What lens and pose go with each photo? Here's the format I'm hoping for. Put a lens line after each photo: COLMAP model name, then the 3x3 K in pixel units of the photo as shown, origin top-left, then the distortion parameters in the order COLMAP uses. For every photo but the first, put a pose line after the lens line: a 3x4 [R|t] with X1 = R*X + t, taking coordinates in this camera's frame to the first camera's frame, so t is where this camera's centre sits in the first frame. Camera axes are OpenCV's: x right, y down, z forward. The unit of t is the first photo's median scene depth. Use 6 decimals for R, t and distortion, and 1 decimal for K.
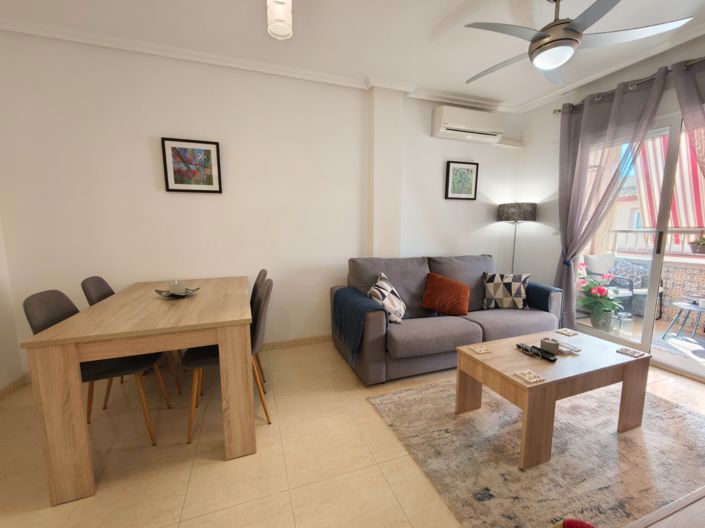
lens RADIAL K [[293.5, 0, 351.8], [0, 293.5, 265.2], [0, 0, 1]] dist [-0.001334, 0.000213]
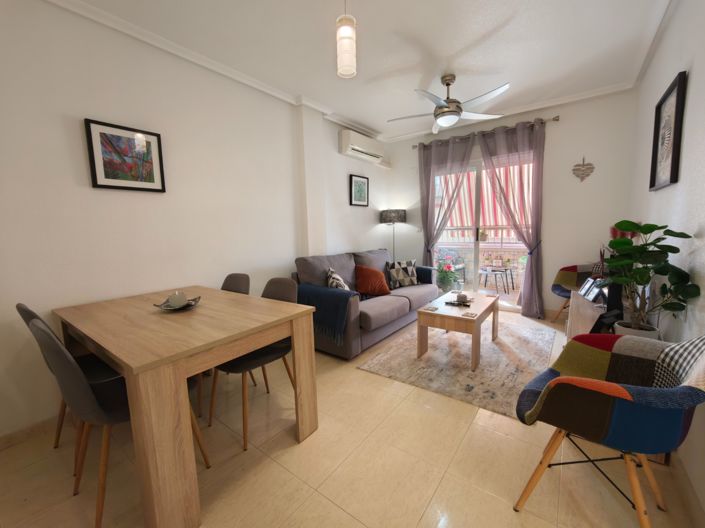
lens RADIAL K [[293.5, 0, 351.8], [0, 293.5, 265.2], [0, 0, 1]] dist [-0.001334, 0.000213]
pose [[0.835354, -0.085557, 0.543014, -0.441222], [0.093237, 0.995553, 0.013427, 0.008446], [-0.541748, 0.039413, 0.839616, -0.022321]]
